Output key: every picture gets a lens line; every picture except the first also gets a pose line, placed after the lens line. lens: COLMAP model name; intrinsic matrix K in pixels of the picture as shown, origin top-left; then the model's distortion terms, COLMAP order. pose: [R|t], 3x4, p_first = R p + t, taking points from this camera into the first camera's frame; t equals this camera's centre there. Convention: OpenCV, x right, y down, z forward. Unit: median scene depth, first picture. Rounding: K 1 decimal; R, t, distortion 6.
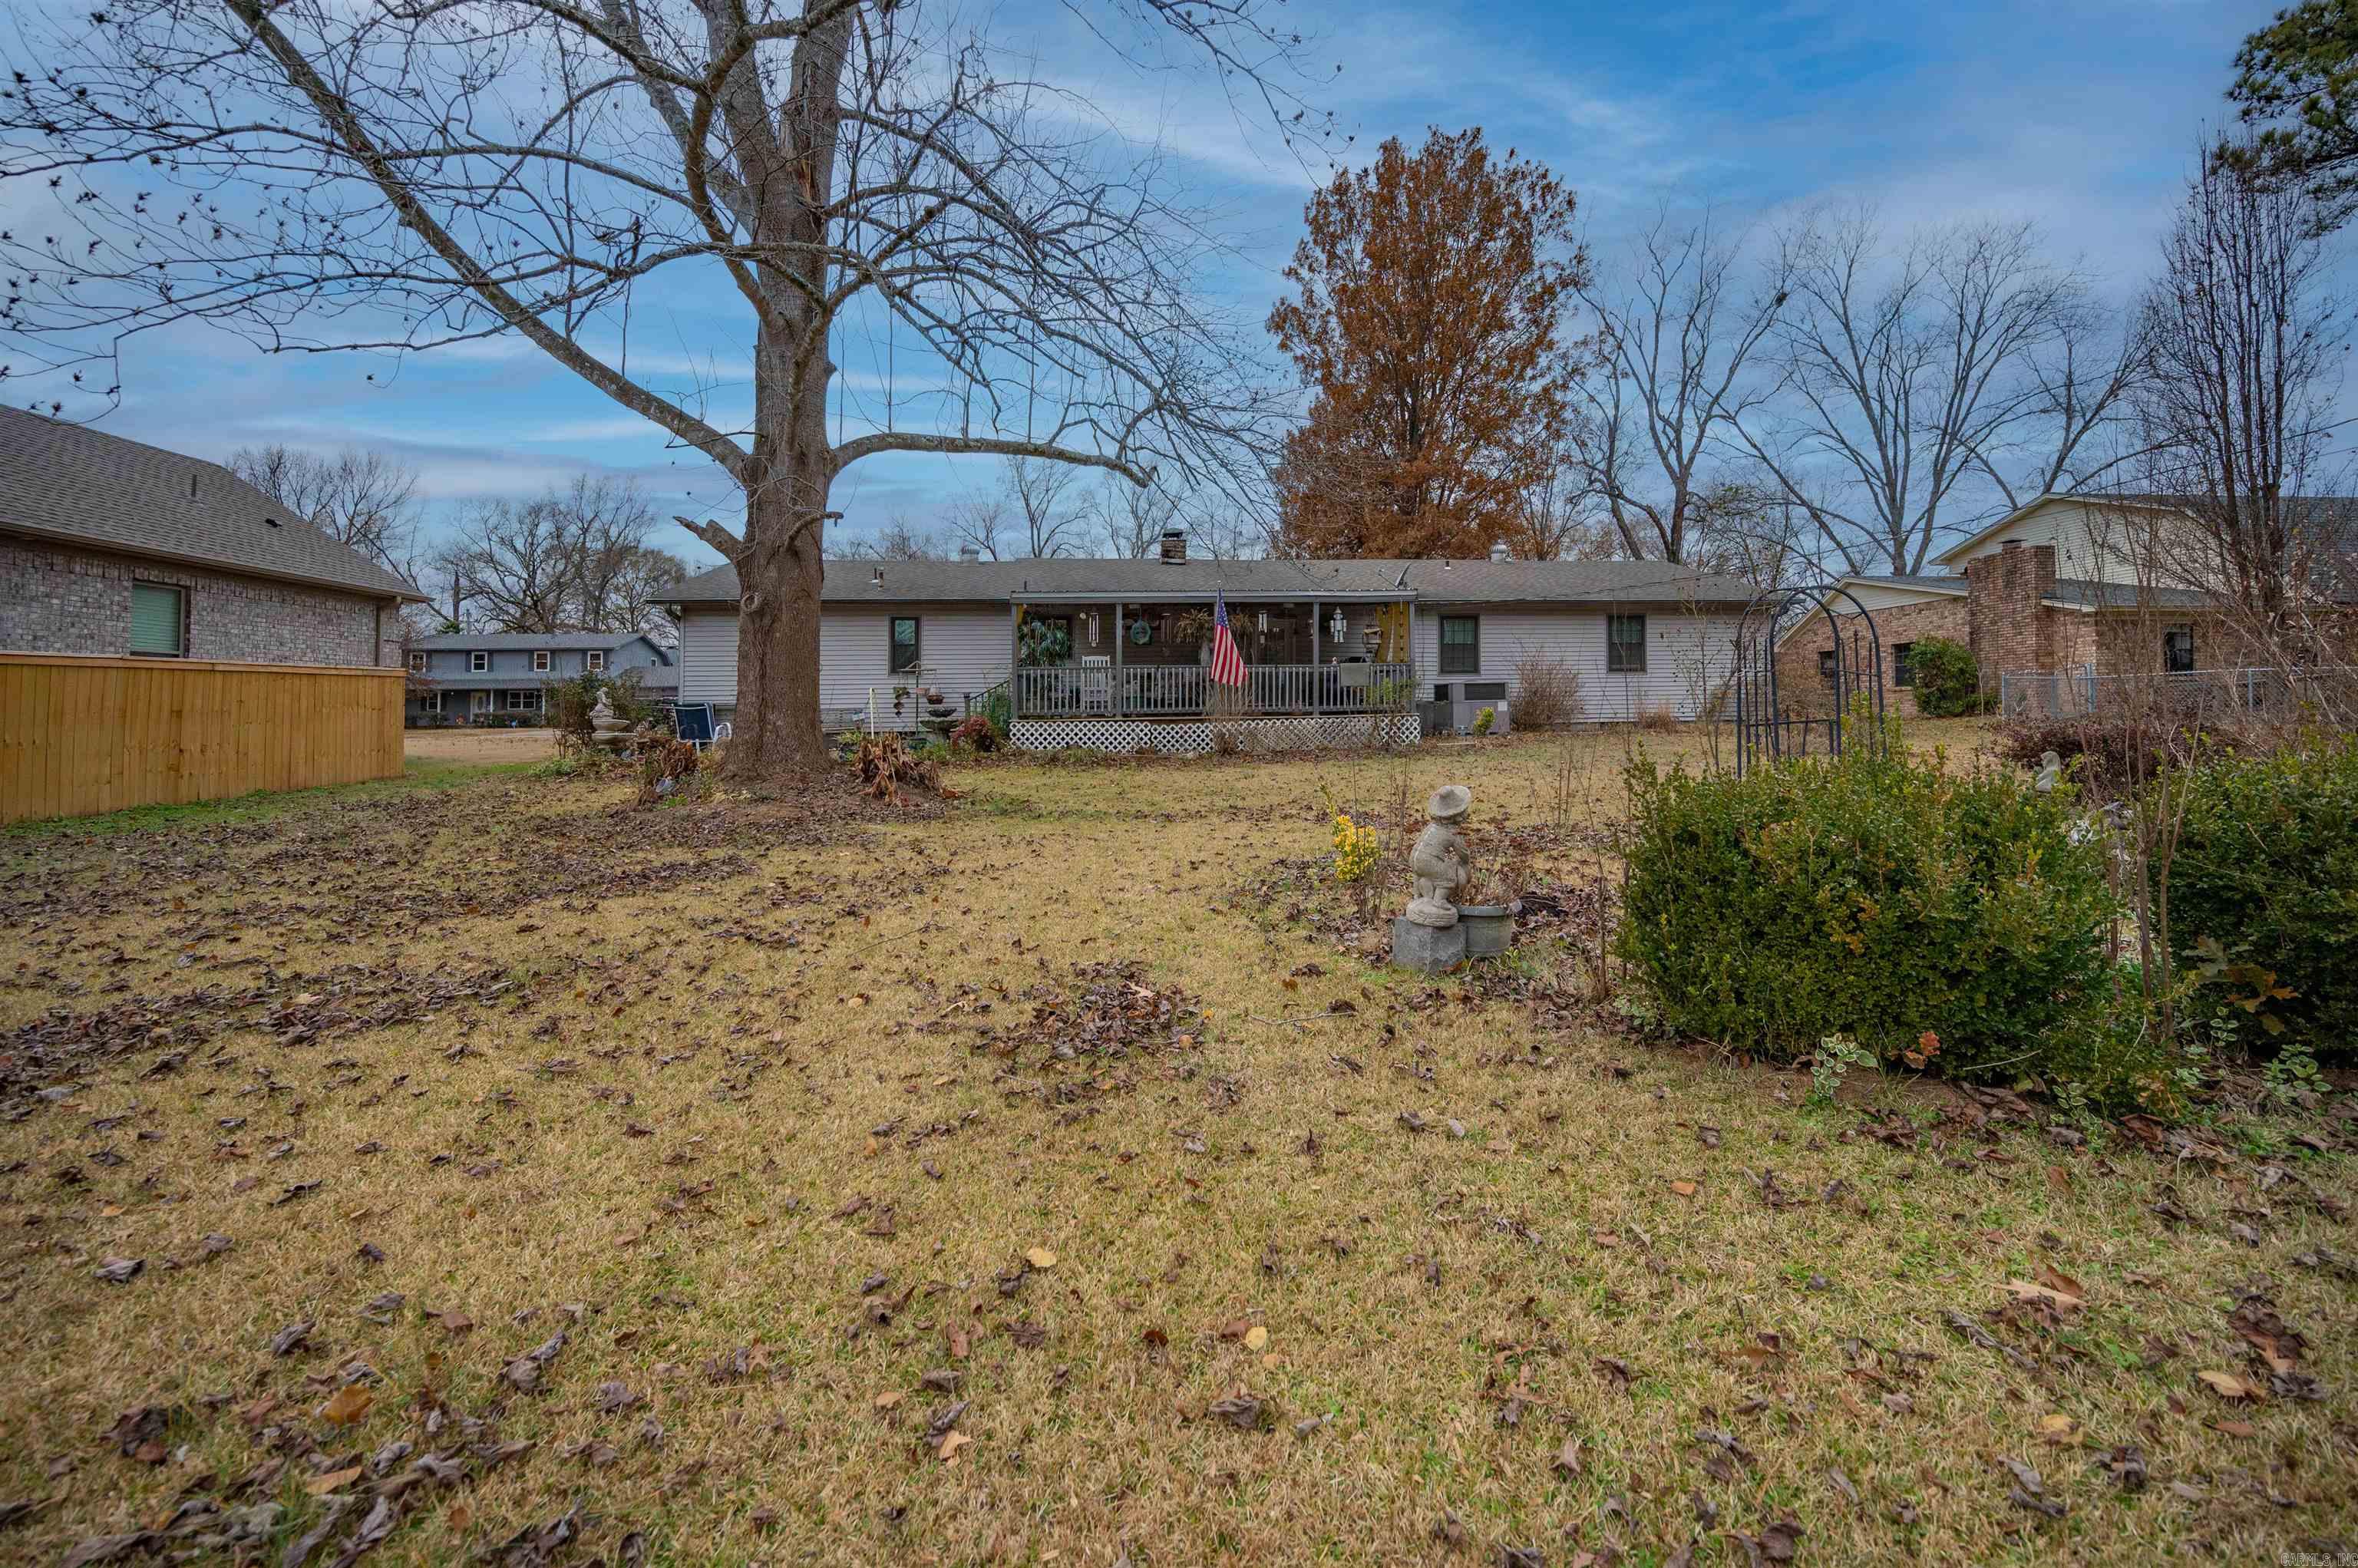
lens RADIAL K [[978.1, 0, 1130.6], [0, 978.1, 685.3], [0, 0, 1]] dist [0.000444, -0.000508]
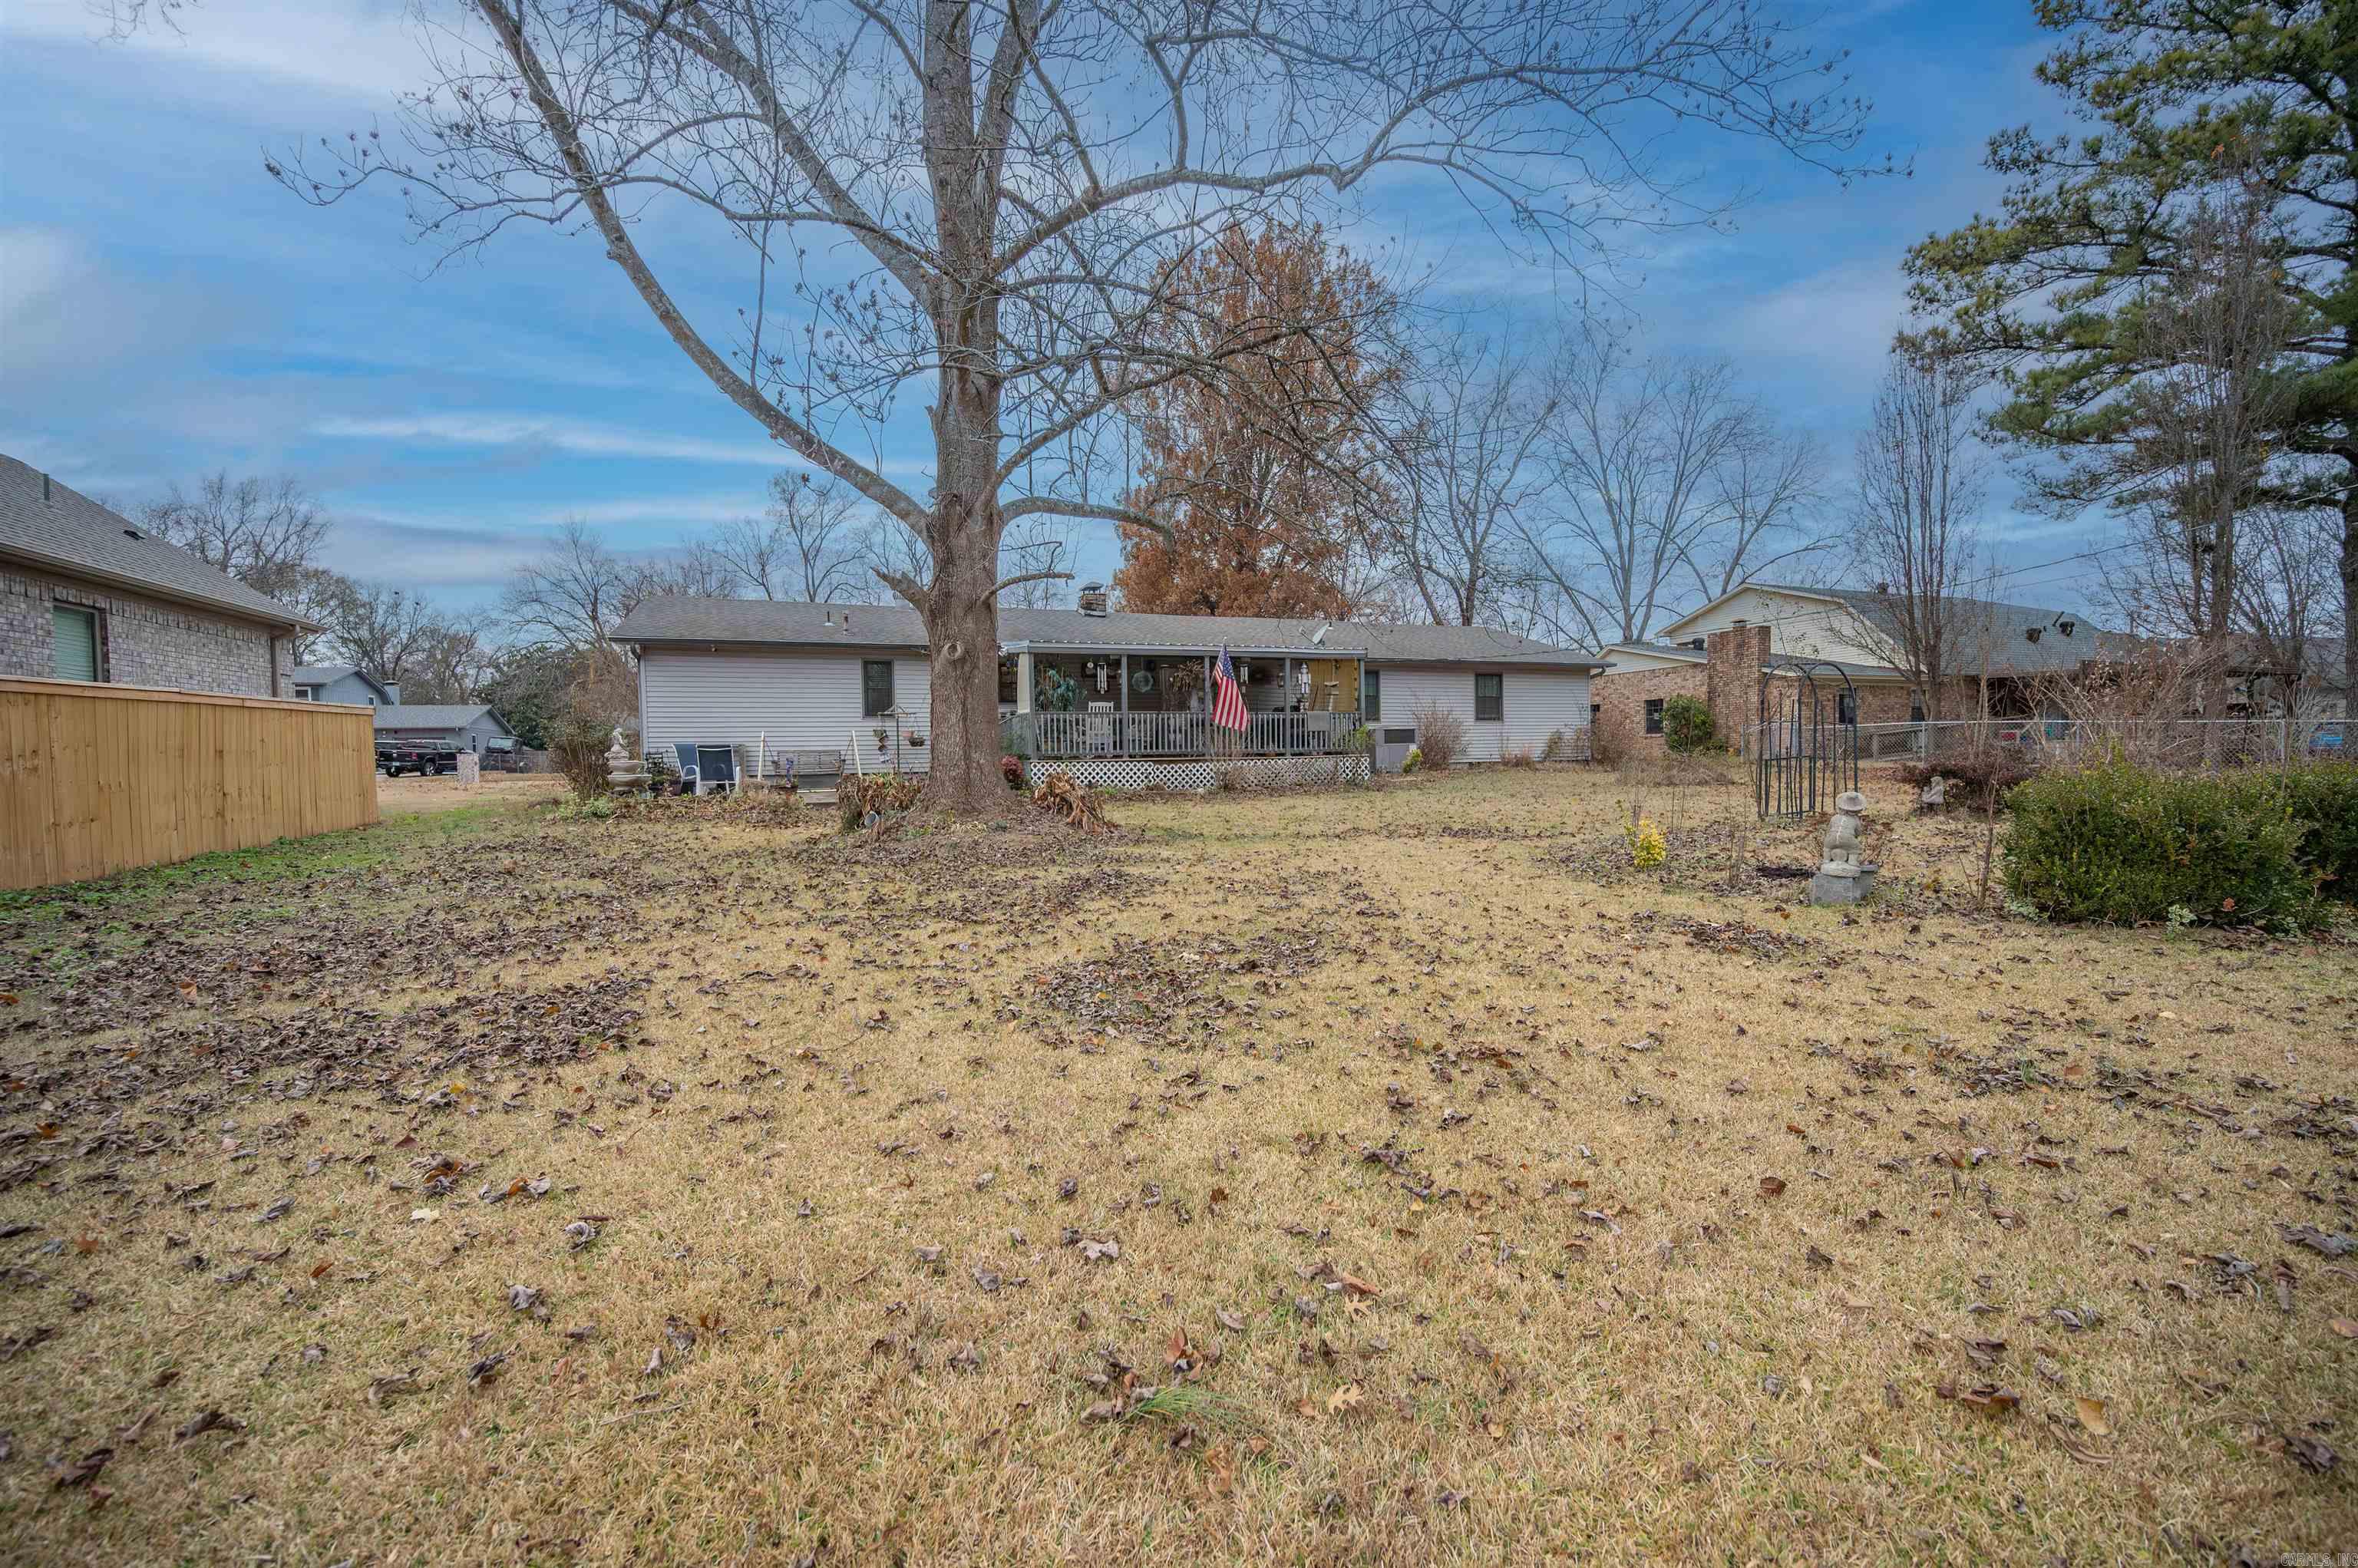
lens RADIAL K [[978.1, 0, 1083.5], [0, 978.1, 775.9], [0, 0, 1]] dist [0.000444, -0.000508]
pose [[0.970595, -0.005251, 0.240662, -0.230672], [-0.005858, 0.998951, 0.045422, 0.002112], [-0.240648, -0.045497, 0.969546, -0.045877]]
